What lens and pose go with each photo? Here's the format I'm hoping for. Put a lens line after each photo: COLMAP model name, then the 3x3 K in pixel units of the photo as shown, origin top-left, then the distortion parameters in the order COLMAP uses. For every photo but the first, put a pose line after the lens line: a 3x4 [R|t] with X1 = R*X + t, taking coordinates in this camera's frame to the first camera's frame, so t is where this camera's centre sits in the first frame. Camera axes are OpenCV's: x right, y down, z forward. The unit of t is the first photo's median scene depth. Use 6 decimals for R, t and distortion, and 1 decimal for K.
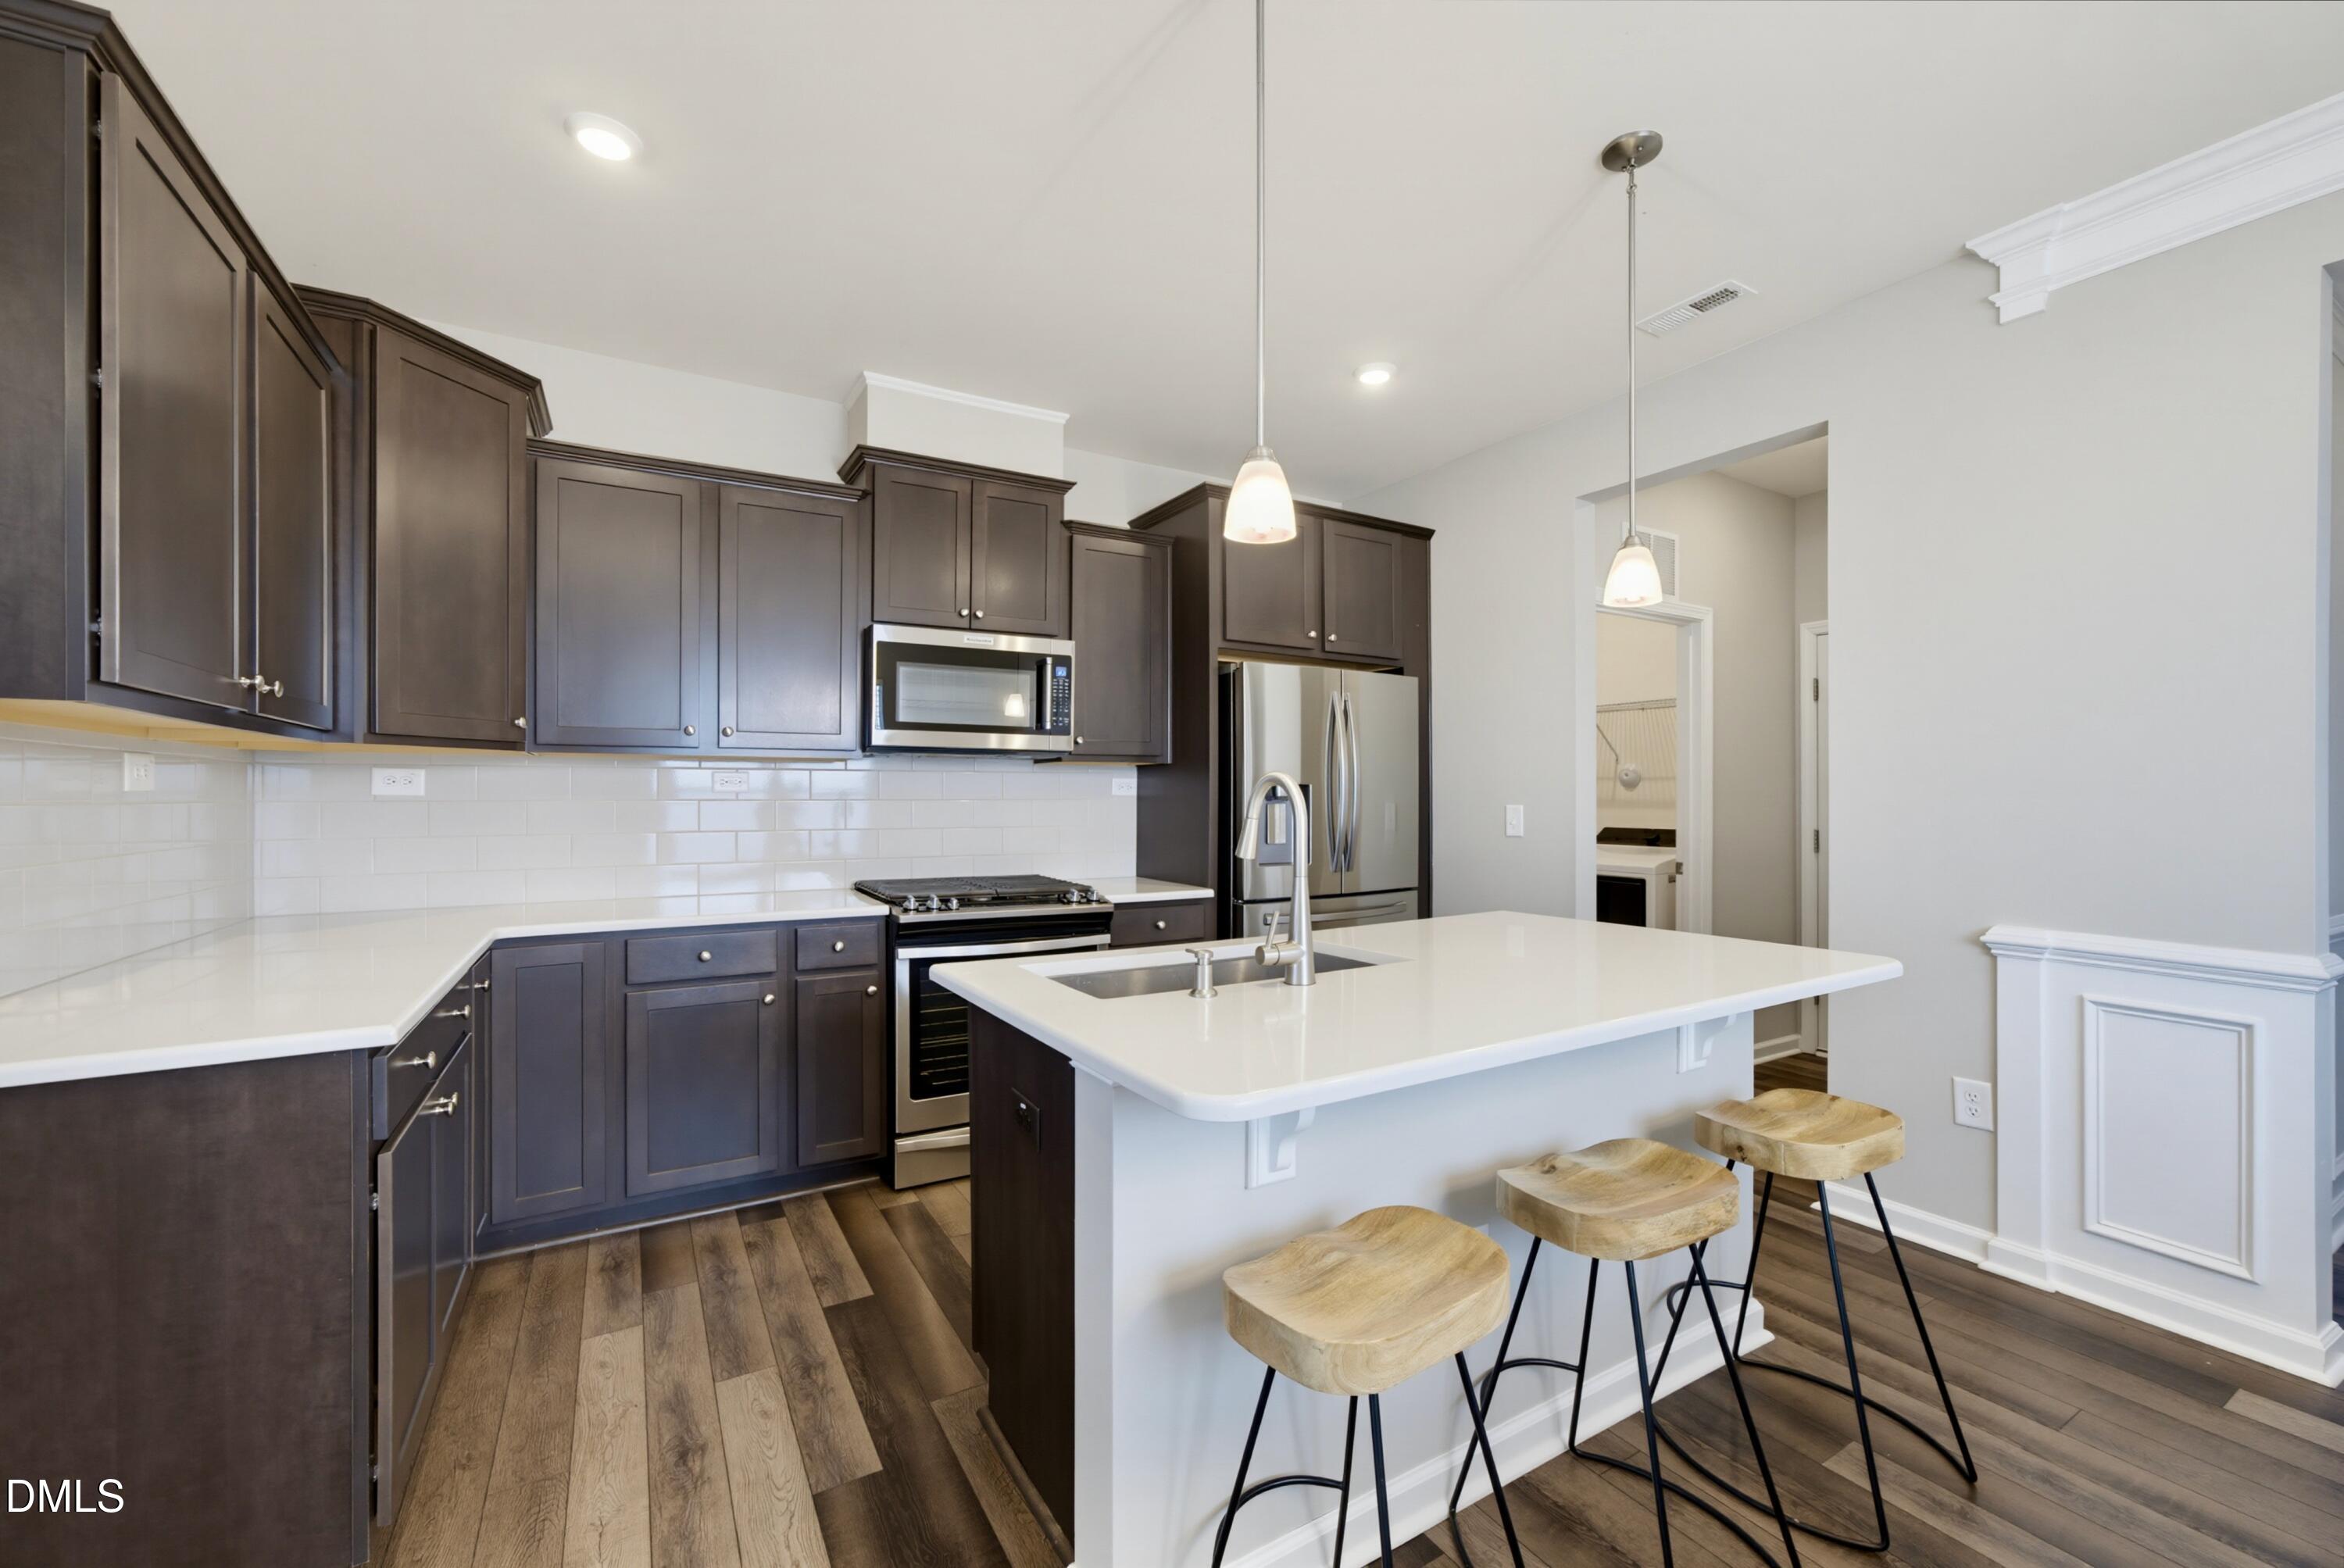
lens RADIAL K [[937.0, 0, 1164.4], [0, 937.0, 789.8], [0, 0, 1]] dist [-0.001825, -0.000003]
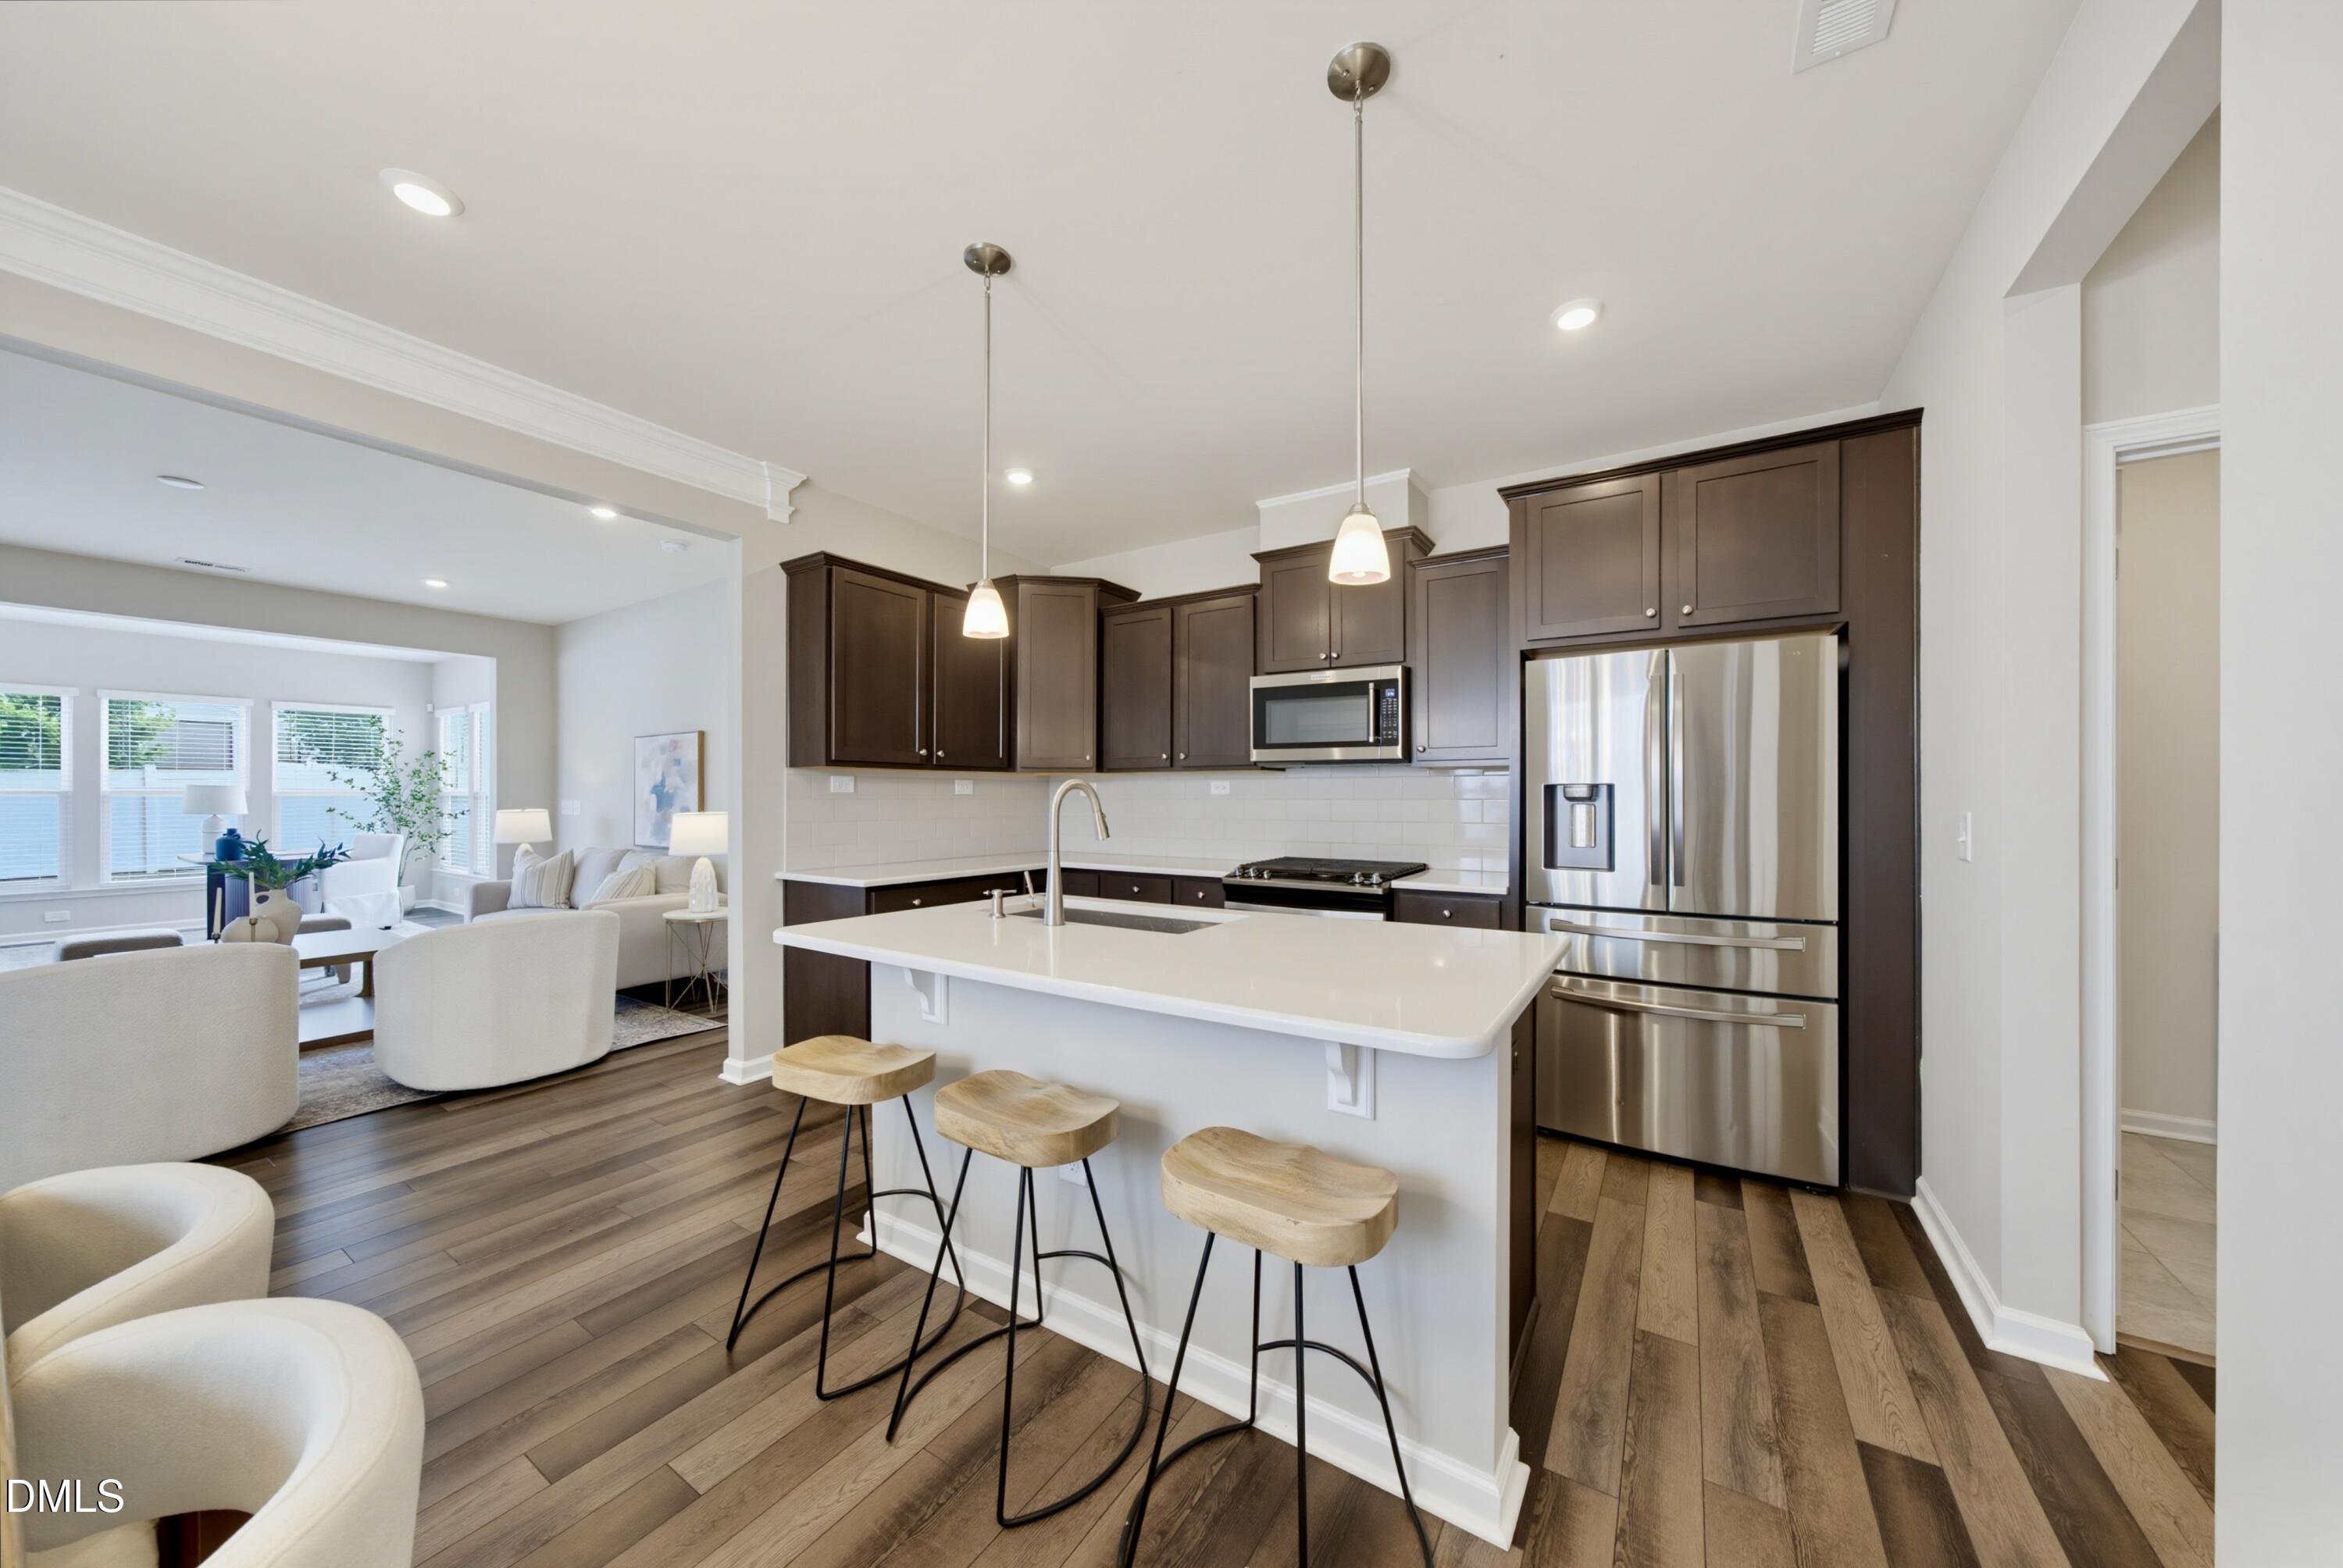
lens RADIAL K [[801.1, 0, 1165.0], [0, 801.1, 796.6], [0, 0, 1]] dist [-0.001777, 0.000065]
pose [[0.454337, 0.004956, -0.890816, 0.678985], [0.006180, 0.999943, 0.008715, -0.004036], [0.890808, -0.009464, 0.454280, 0.288038]]
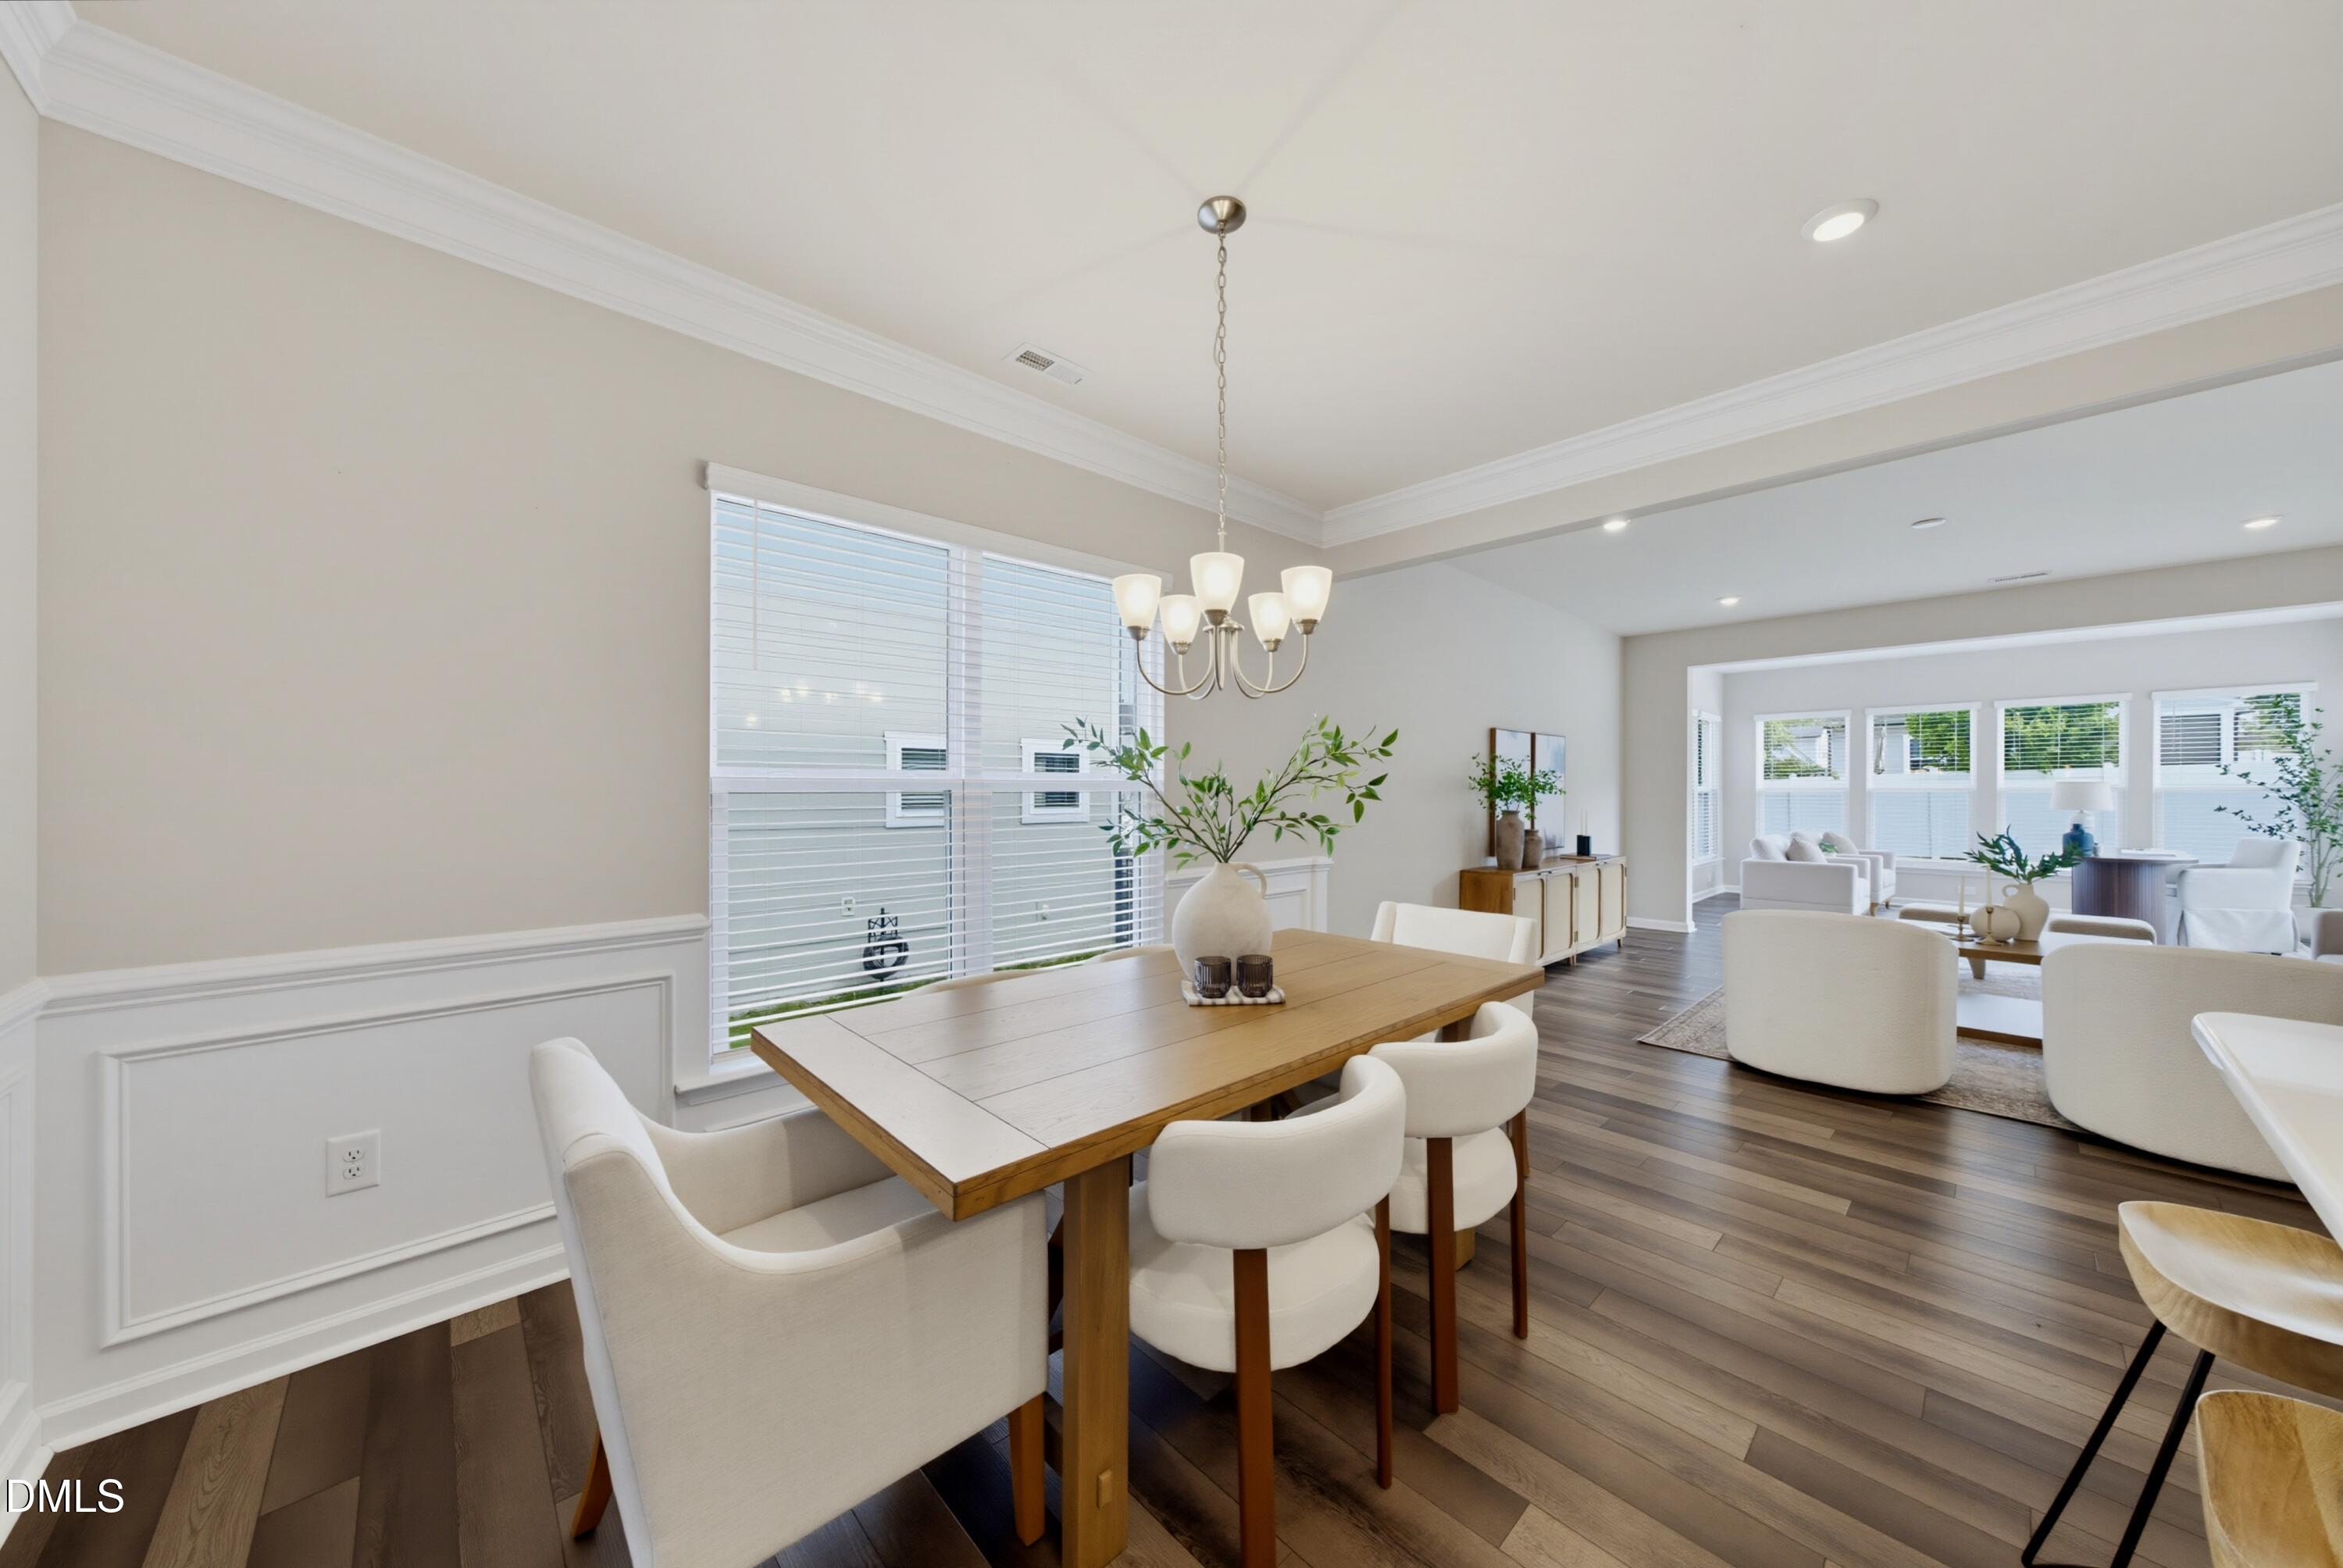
lens RADIAL K [[801.5, 0, 1170.3], [0, 801.5, 793.9], [0, 0, 1]] dist [-0.008320, 0.000131]
pose [[-0.974380, 0.003943, -0.224874, 0.551891], [0.005341, 0.999970, -0.005612, 0.000124], [0.224845, -0.006669, -0.974372, 0.545873]]
